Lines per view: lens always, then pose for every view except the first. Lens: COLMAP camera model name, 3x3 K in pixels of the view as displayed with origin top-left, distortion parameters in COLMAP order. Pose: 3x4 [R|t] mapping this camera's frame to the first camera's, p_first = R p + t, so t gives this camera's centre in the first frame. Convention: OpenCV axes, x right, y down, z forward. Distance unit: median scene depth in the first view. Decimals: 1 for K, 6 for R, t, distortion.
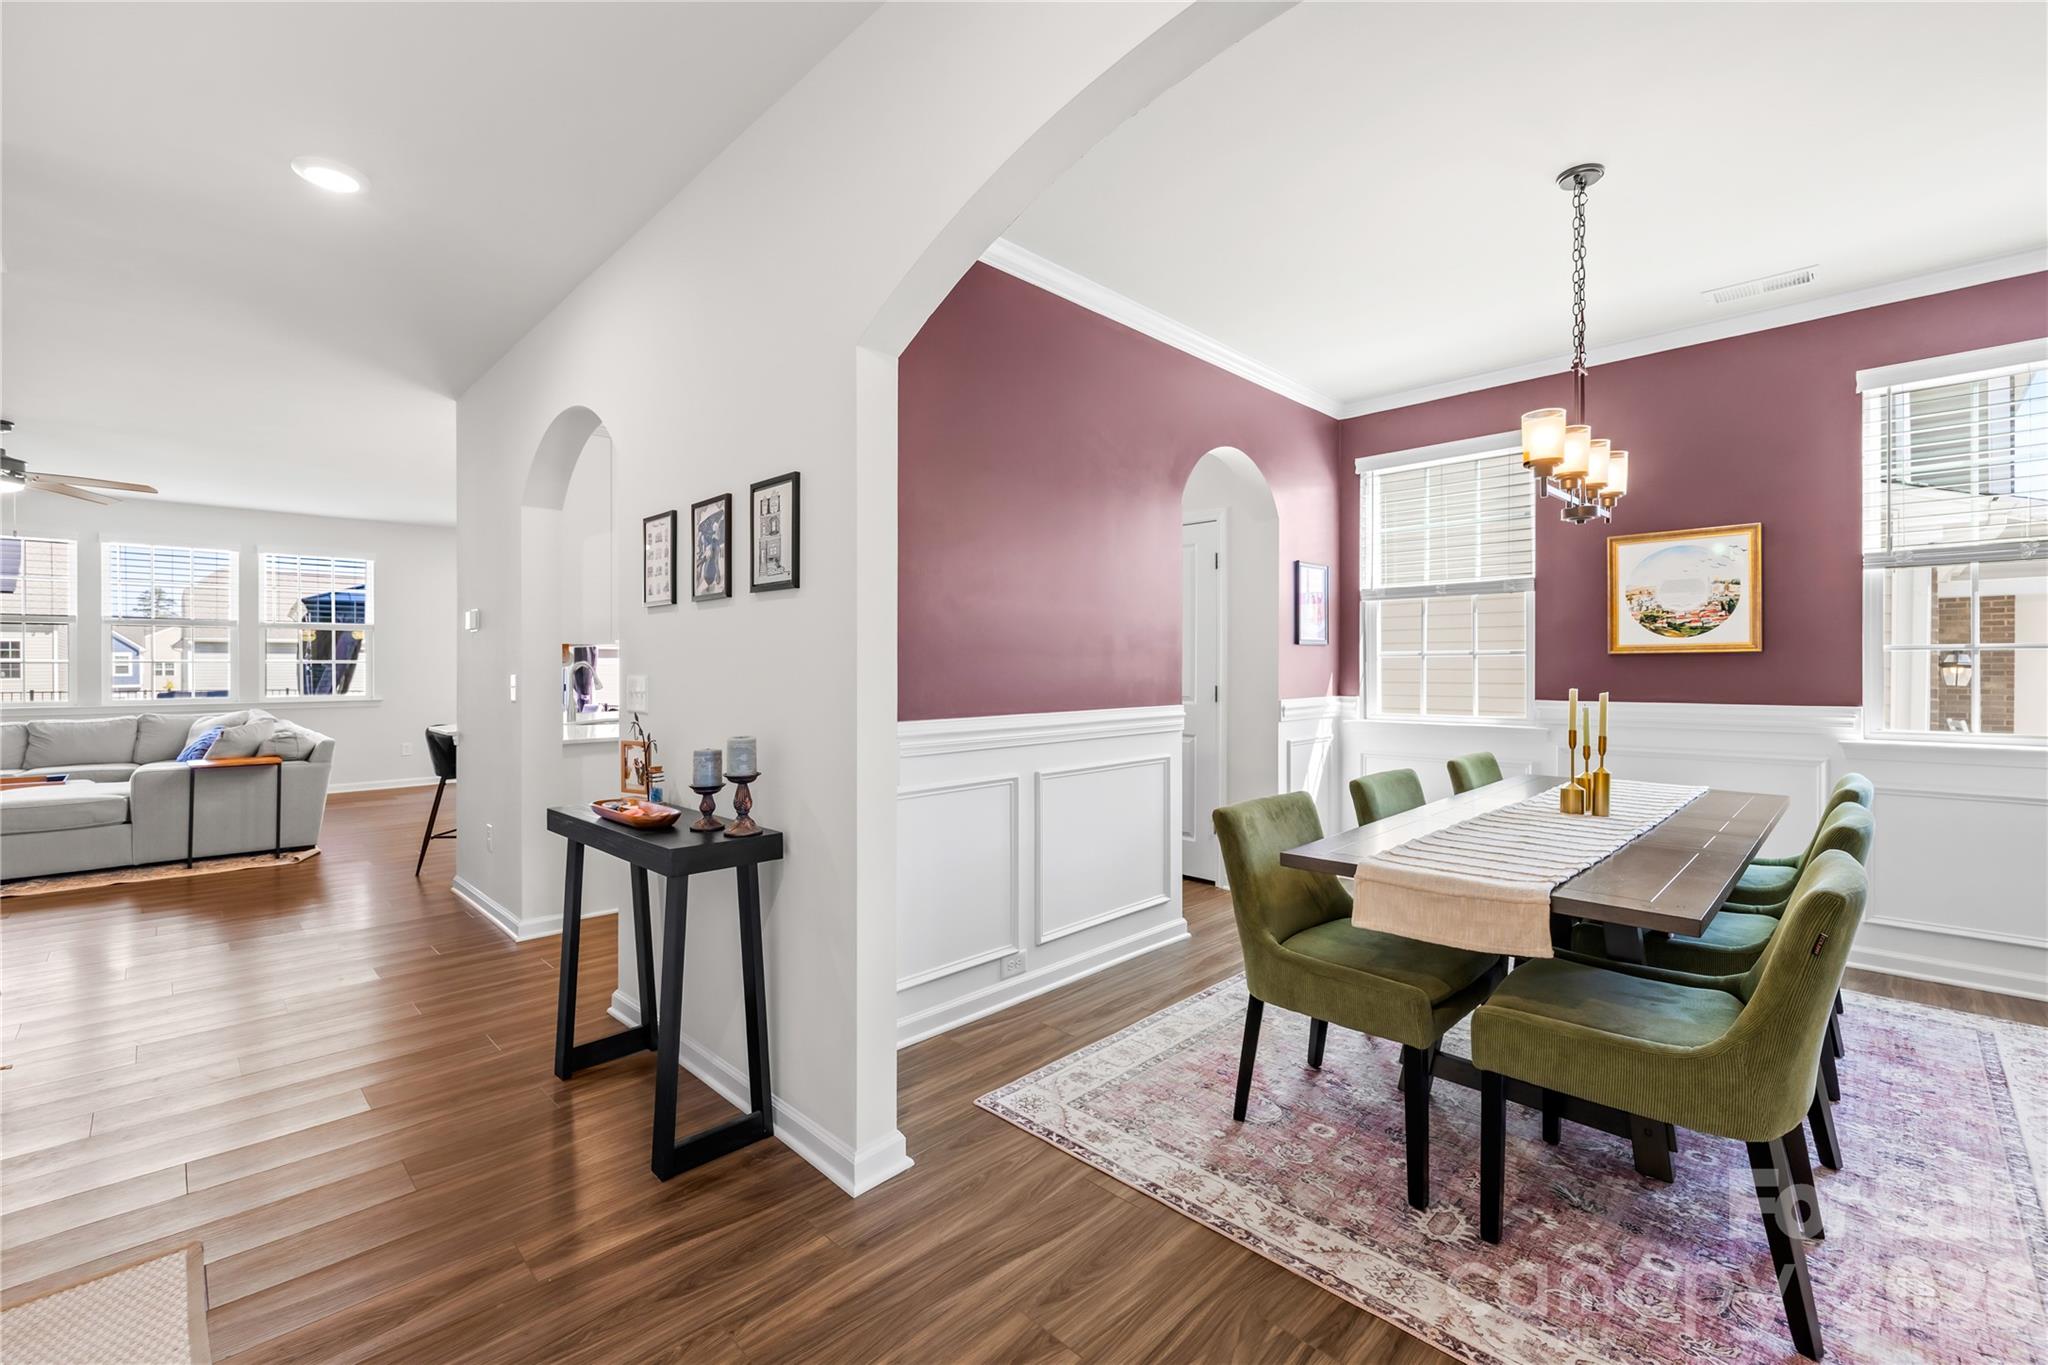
lens RADIAL K [[871.1, 0, 1037.3], [0, 871.1, 667.2], [0, 0, 1]] dist [0.001244, 0.000928]
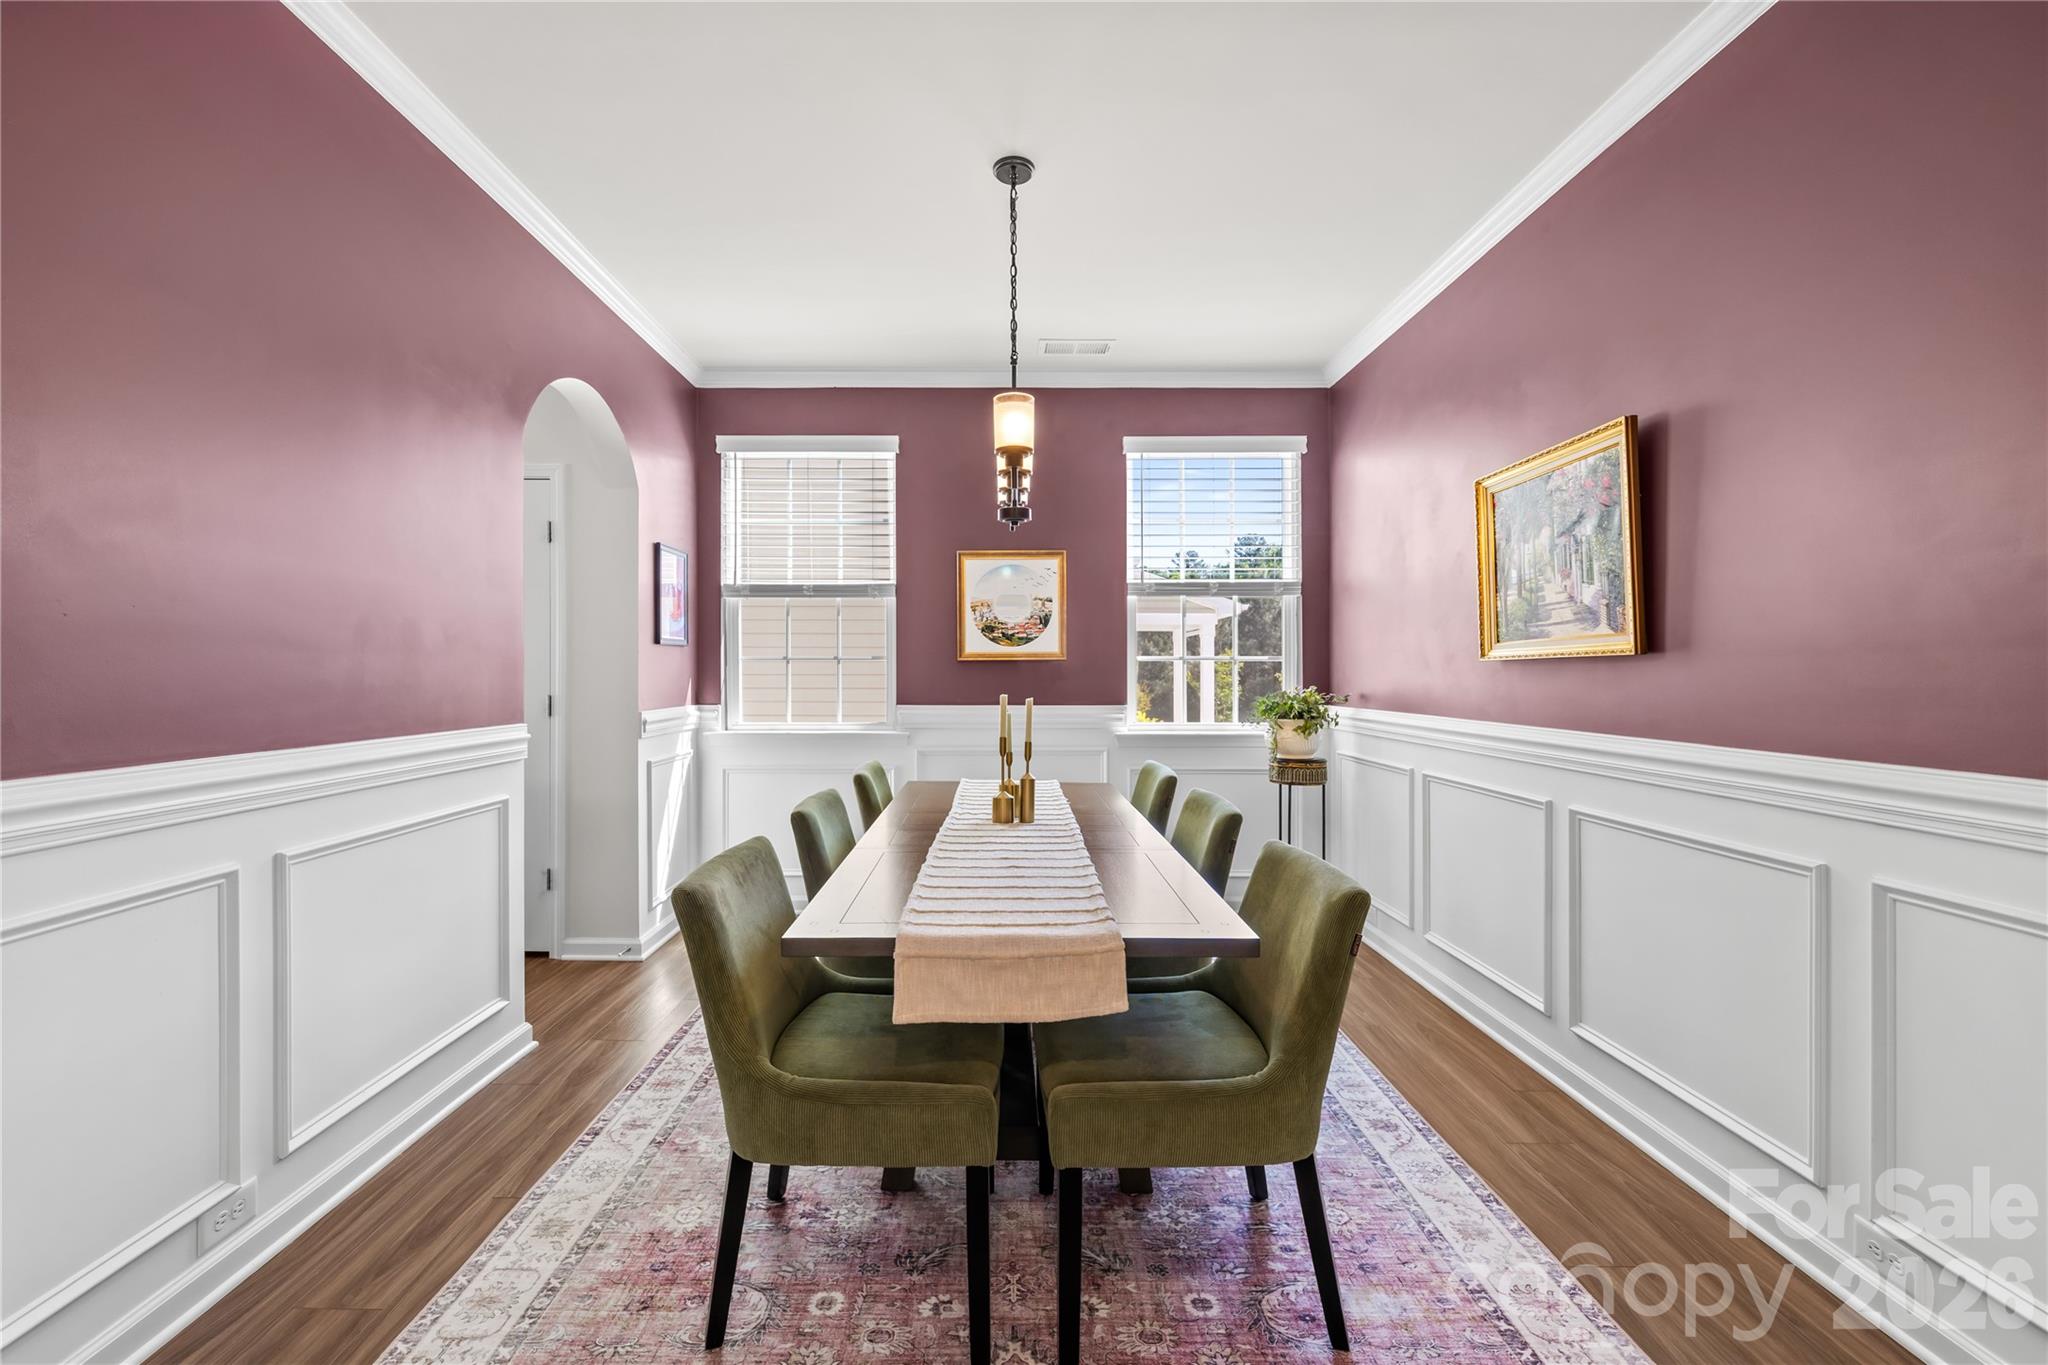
lens RADIAL K [[871.1, 0, 1010.1], [0, 871.1, 678.3], [0, 0, 1]] dist [0.001244, 0.000928]
pose [[0.723174, -0.000913, 0.690665, -0.047208], [-0.003507, 0.999981, 0.004994, 0.001524], [-0.690657, -0.006033, 0.723158, 0.257923]]
